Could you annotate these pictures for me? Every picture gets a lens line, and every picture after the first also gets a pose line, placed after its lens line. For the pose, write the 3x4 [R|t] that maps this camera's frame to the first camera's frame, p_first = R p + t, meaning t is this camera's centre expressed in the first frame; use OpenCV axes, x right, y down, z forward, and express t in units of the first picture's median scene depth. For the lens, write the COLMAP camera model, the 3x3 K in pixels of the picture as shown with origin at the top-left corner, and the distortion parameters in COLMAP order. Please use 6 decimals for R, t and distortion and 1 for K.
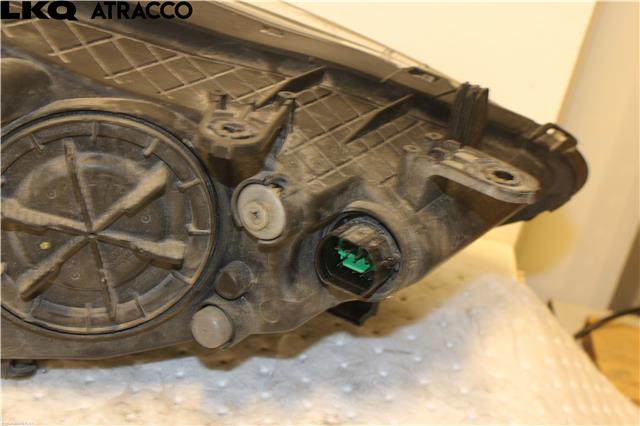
lens RADIAL K [[1019.7, 0, 320.0], [0, 1019.7, 213.0], [0, 0, 1]] dist [0.013265, 0.019089]
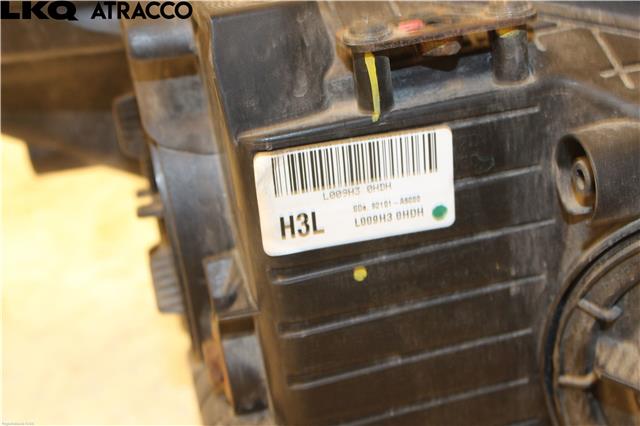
lens RADIAL K [[1019.7, 0, 320.0], [0, 1019.7, 213.0], [0, 0, 1]] dist [0.013265, 0.019089]
pose [[0.720351, 0.042640, -0.692298, -0.005218], [-0.100859, 0.993939, -0.043728, -0.046076], [0.686238, 0.101324, 0.720285, 0.388693]]
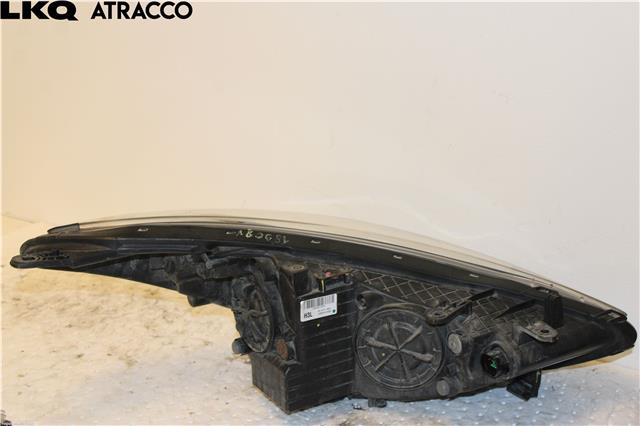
lens RADIAL K [[1019.7, 0, 320.0], [0, 1019.7, 213.0], [0, 0, 1]] dist [0.013265, 0.019089]
pose [[0.892976, -0.043053, -0.448041, 0.850991], [-0.032347, 0.986703, -0.159284, 0.099644], [0.448941, 0.156729, 0.879709, -1.621589]]
